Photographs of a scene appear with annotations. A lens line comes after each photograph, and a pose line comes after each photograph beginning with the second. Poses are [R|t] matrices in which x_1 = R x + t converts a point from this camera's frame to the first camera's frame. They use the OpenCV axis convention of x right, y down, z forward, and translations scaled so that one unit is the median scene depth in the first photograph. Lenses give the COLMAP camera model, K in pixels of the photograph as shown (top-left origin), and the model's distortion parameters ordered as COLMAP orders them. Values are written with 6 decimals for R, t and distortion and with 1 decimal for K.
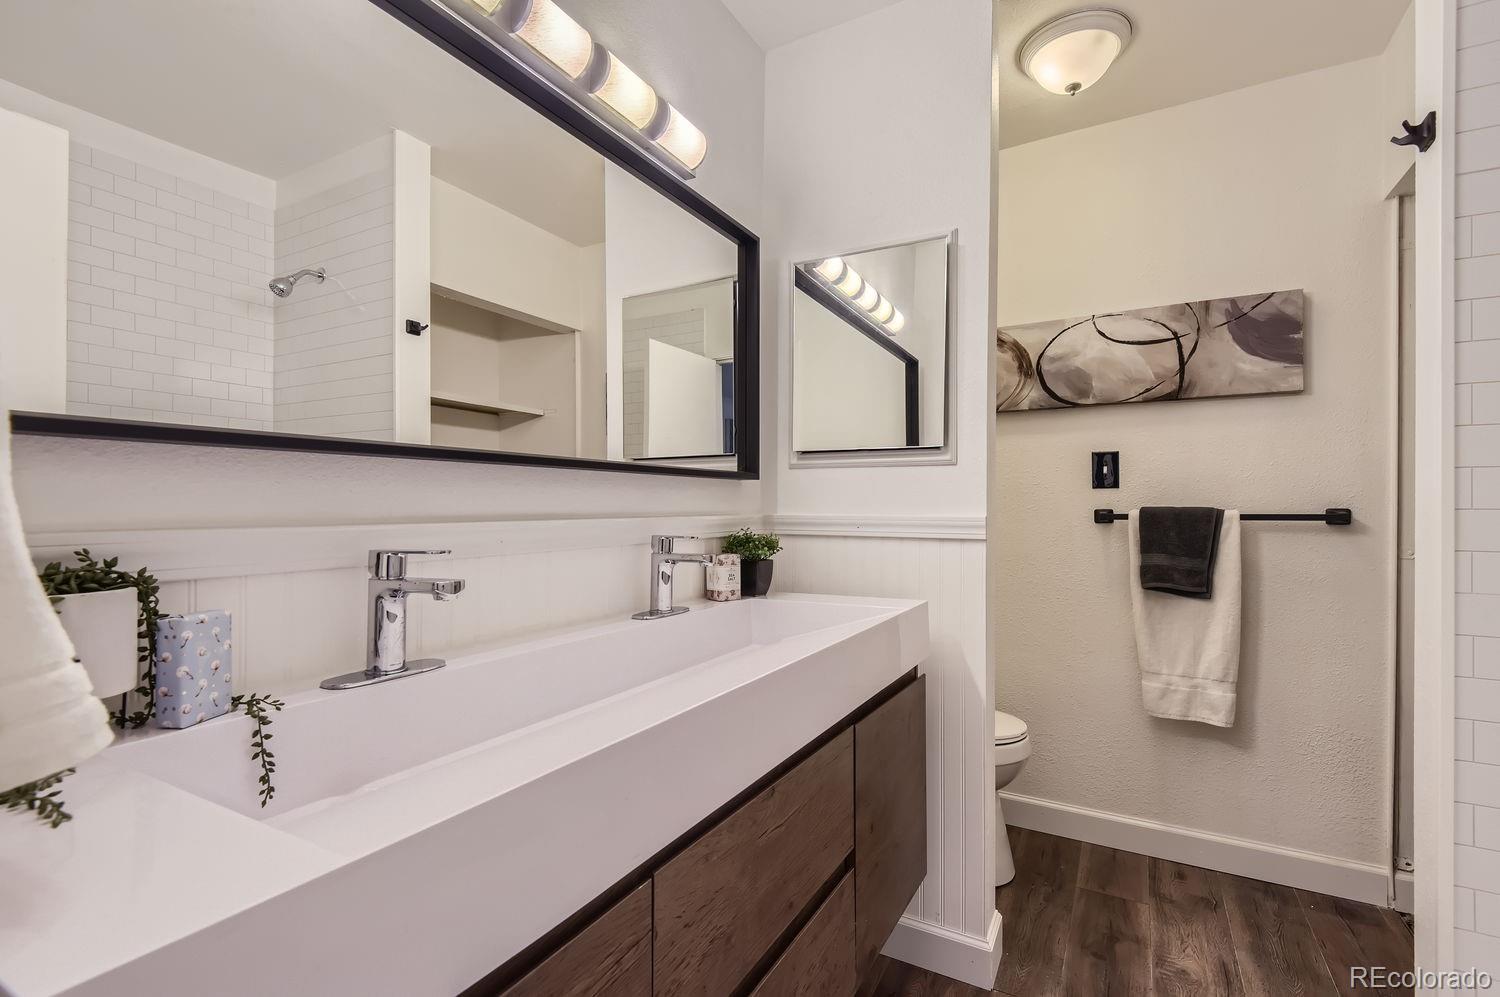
lens RADIAL K [[690.8, 0, 744.3], [0, 690.8, 504.7], [0, 0, 1]] dist [-0.000122, -0.002425]
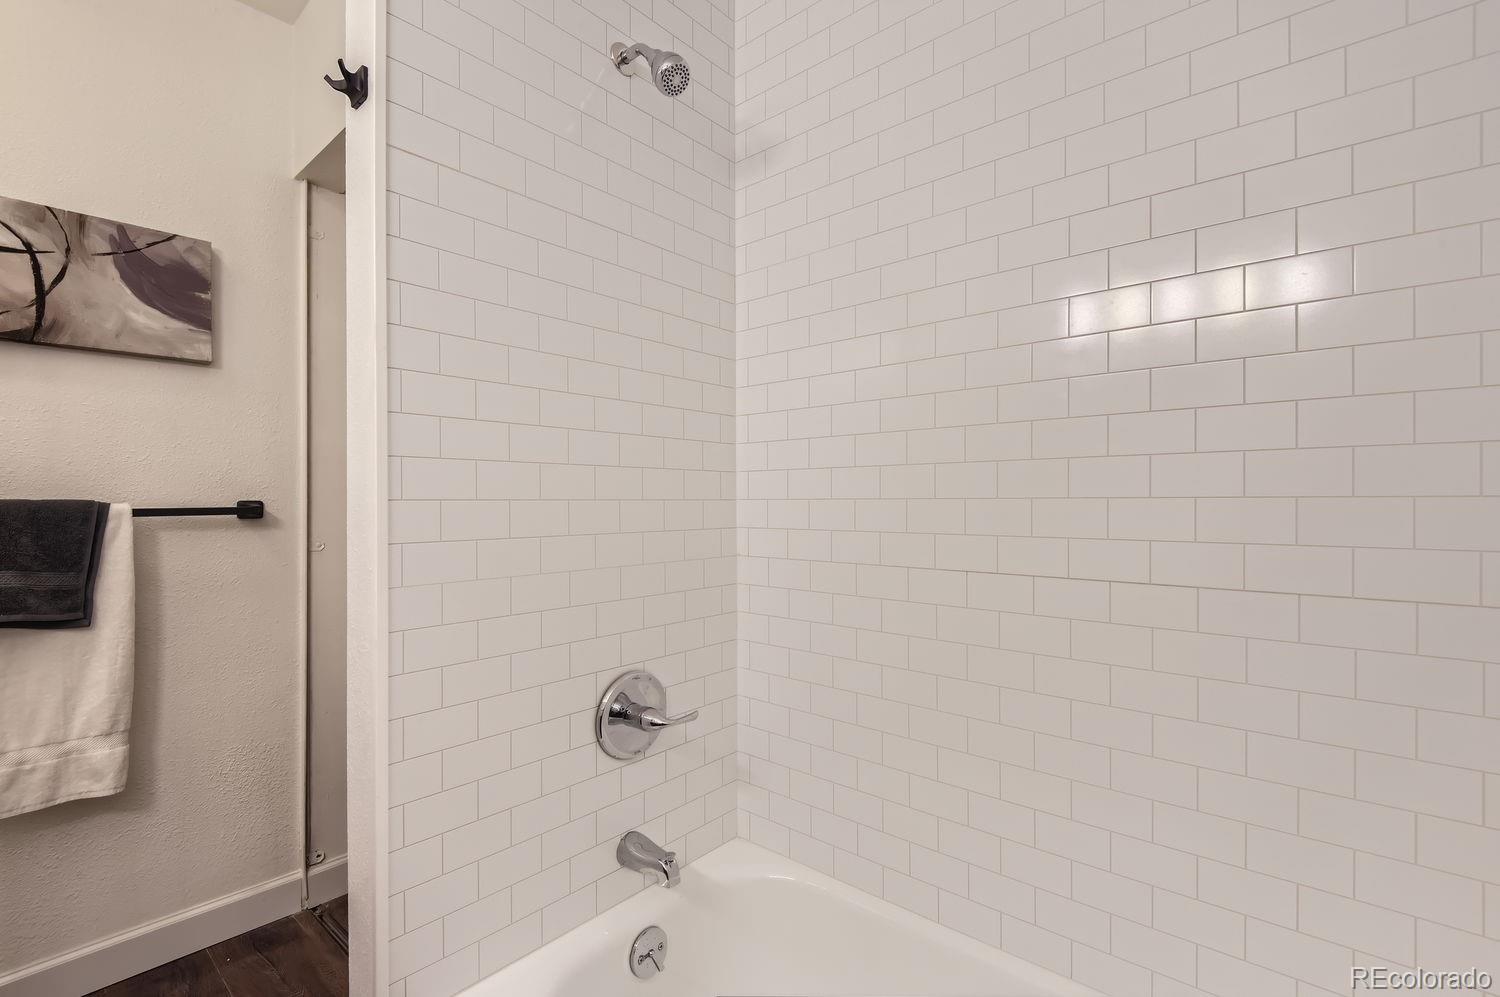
lens RADIAL K [[690.8, 0, 745.7], [0, 690.8, 501.6], [0, 0, 1]] dist [-0.000122, -0.002425]
pose [[0.212429, -0.007197, 0.977150, 0.114504], [0.001450, 0.999974, 0.007050, 0.001289], [-0.977175, -0.000081, 0.212434, 0.171917]]
